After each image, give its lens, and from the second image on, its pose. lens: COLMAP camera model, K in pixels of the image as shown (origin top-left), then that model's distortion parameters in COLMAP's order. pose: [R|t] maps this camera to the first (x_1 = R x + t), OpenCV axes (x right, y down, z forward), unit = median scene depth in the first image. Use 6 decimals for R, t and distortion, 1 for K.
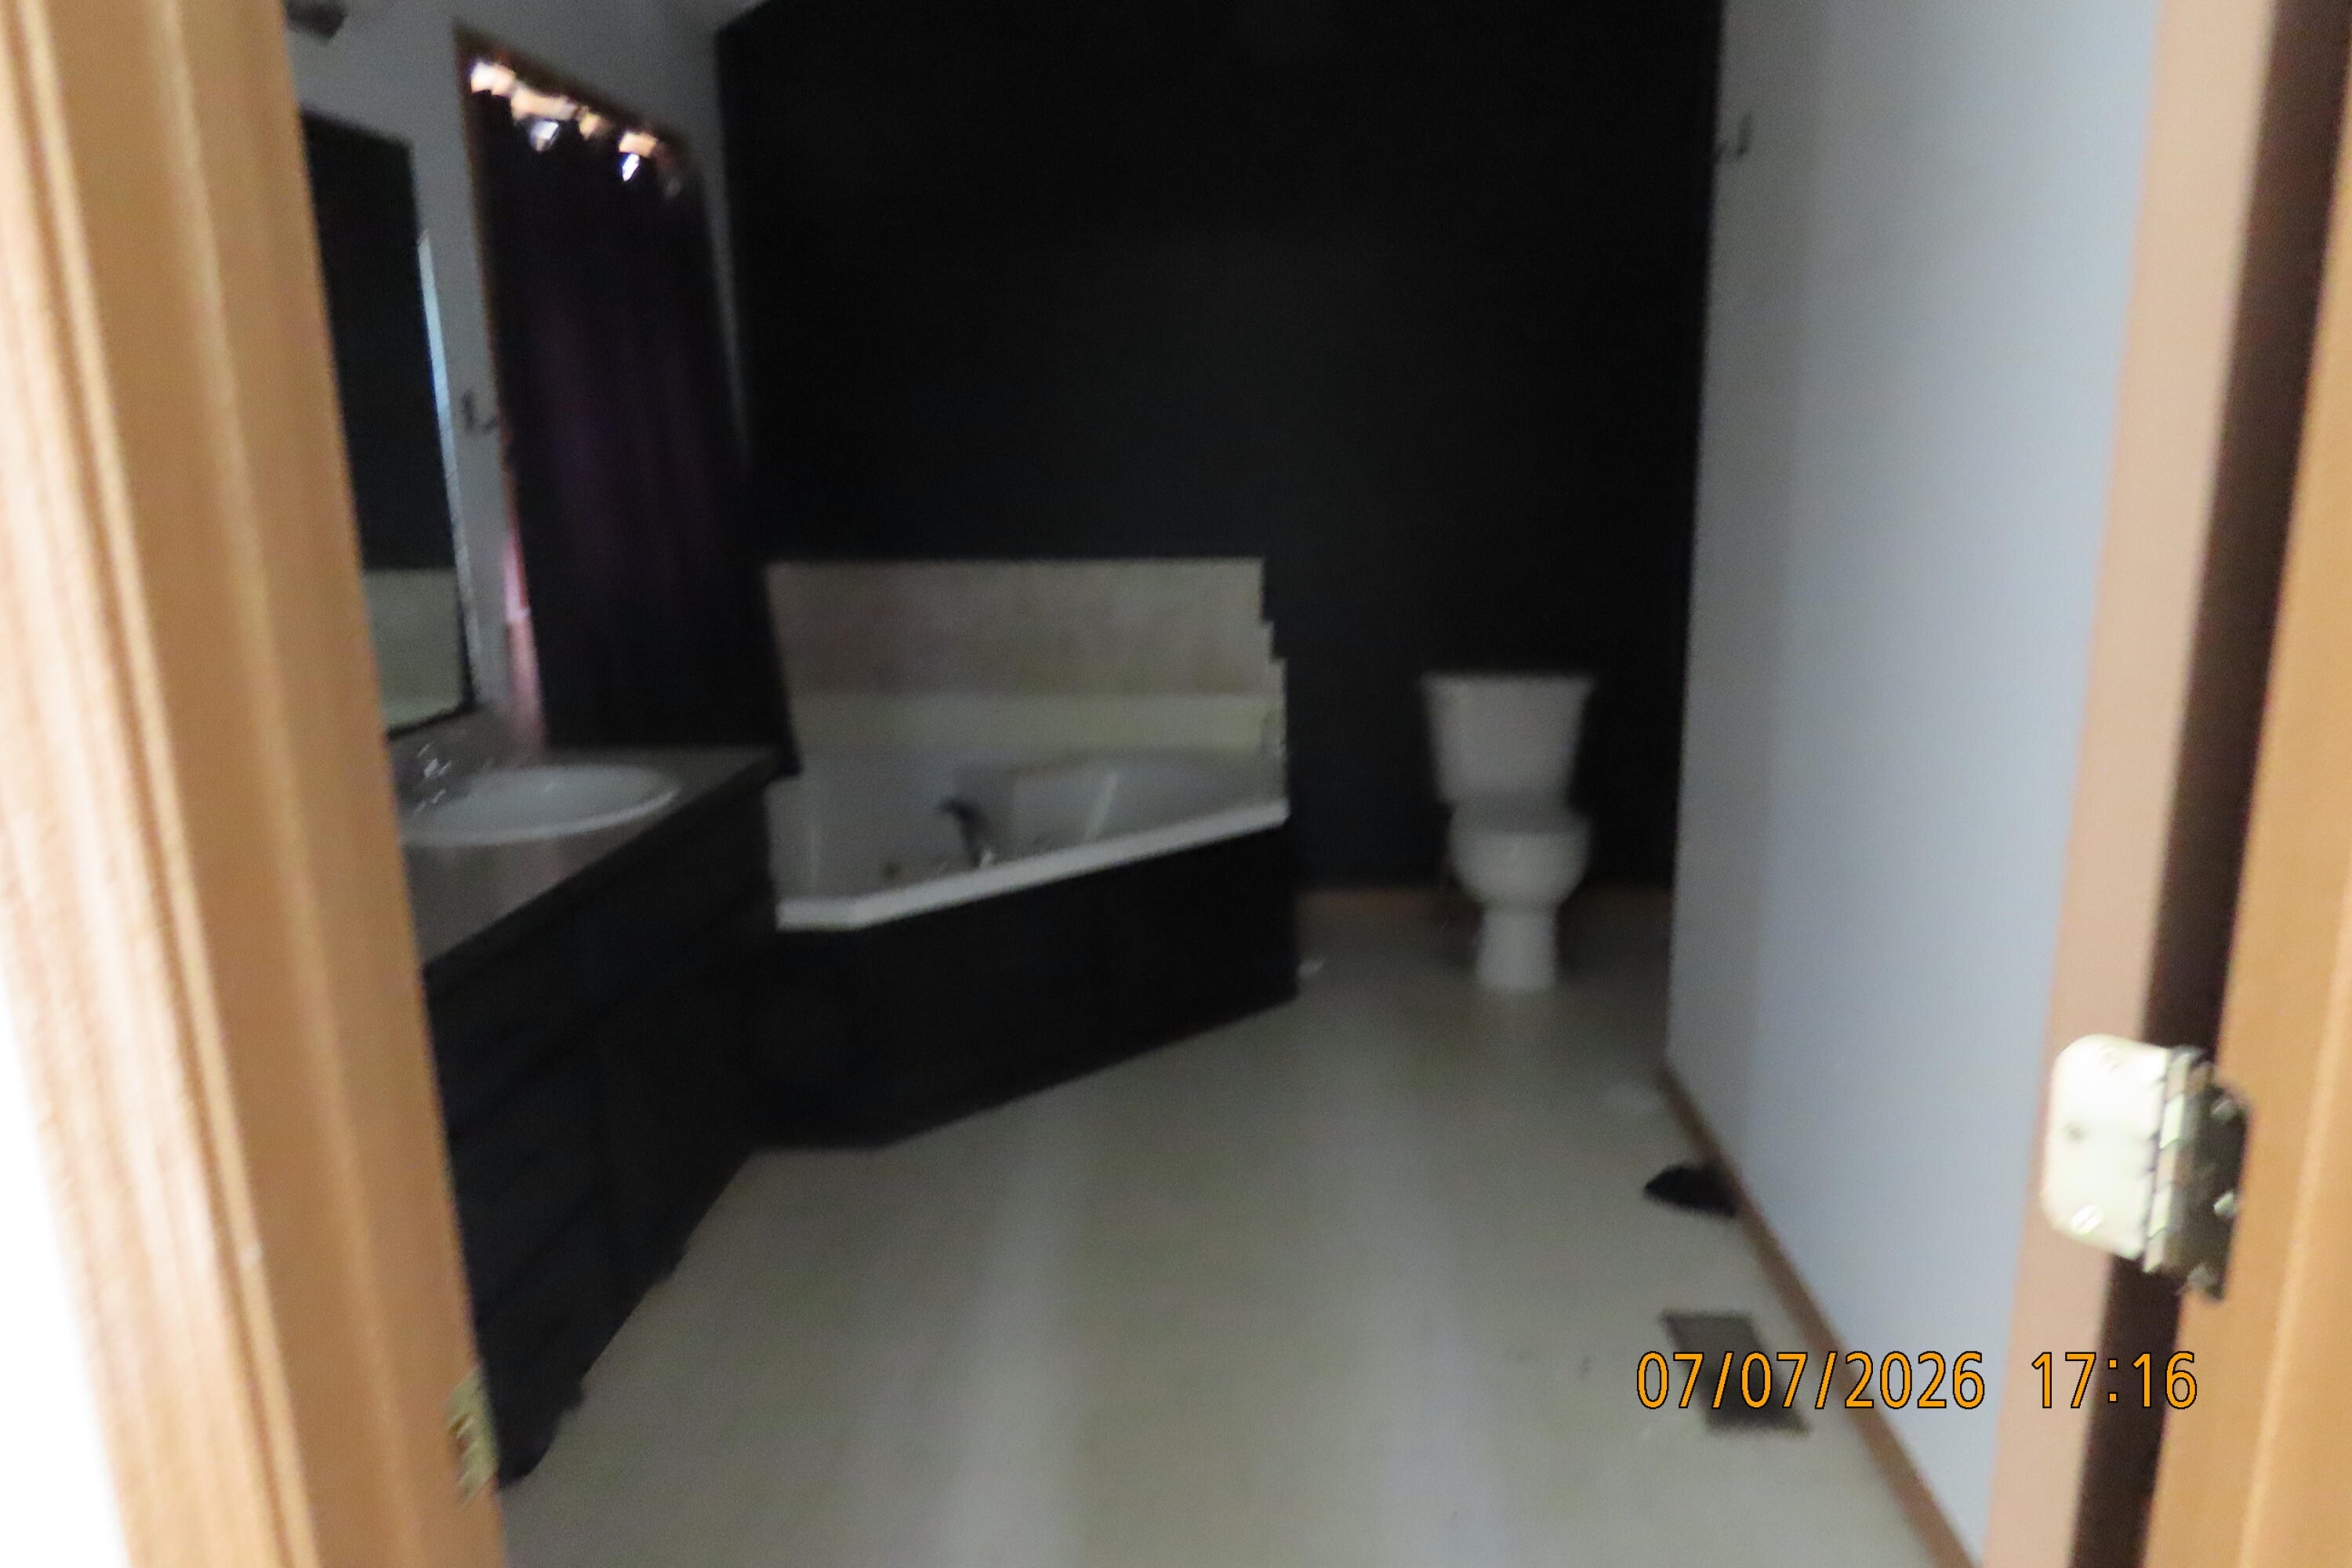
lens RADIAL K [[1482.8, 0, 1176.0], [0, 1482.8, 784.0], [0, 0, 1]] dist [-0.010078, 0.001146]
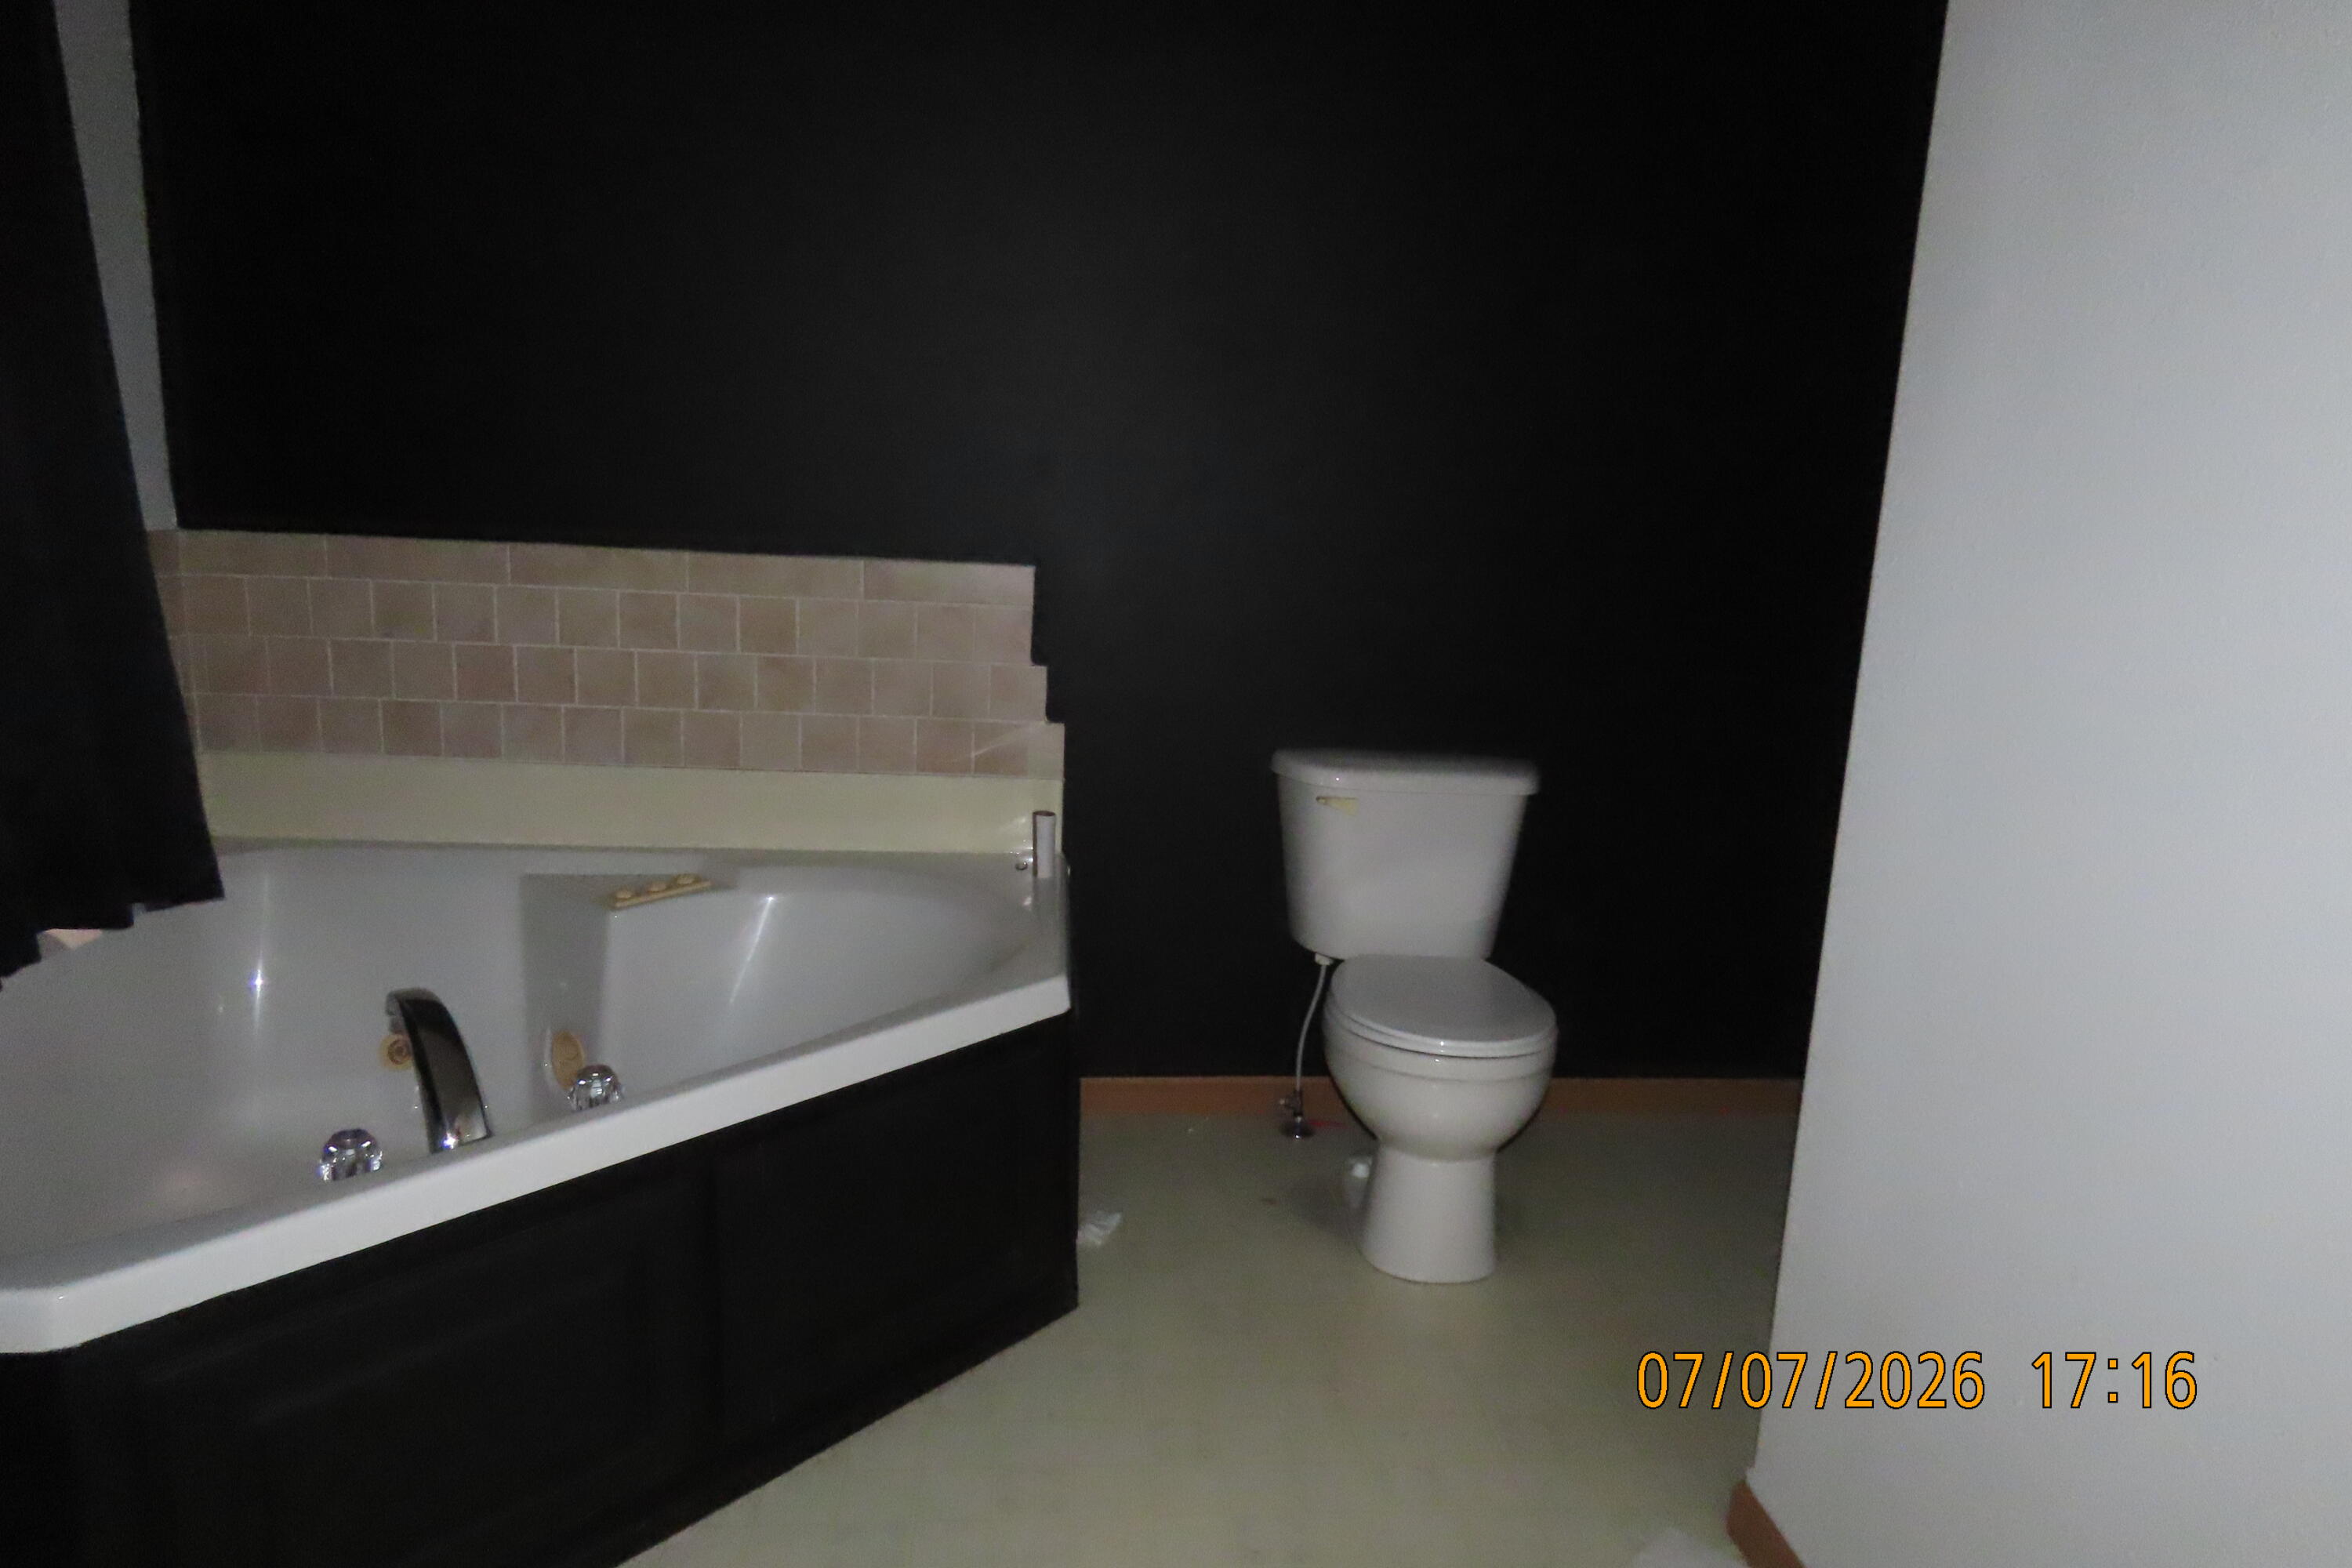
lens RADIAL K [[1482.8, 0, 1176.0], [0, 1482.8, 784.0], [0, 0, 1]] dist [-0.010078, 0.001146]
pose [[0.986531, 0.029271, 0.160937, 0.018564], [-0.027356, 0.999526, -0.014105, -0.051727], [-0.161273, 0.009513, 0.986864, 0.386996]]
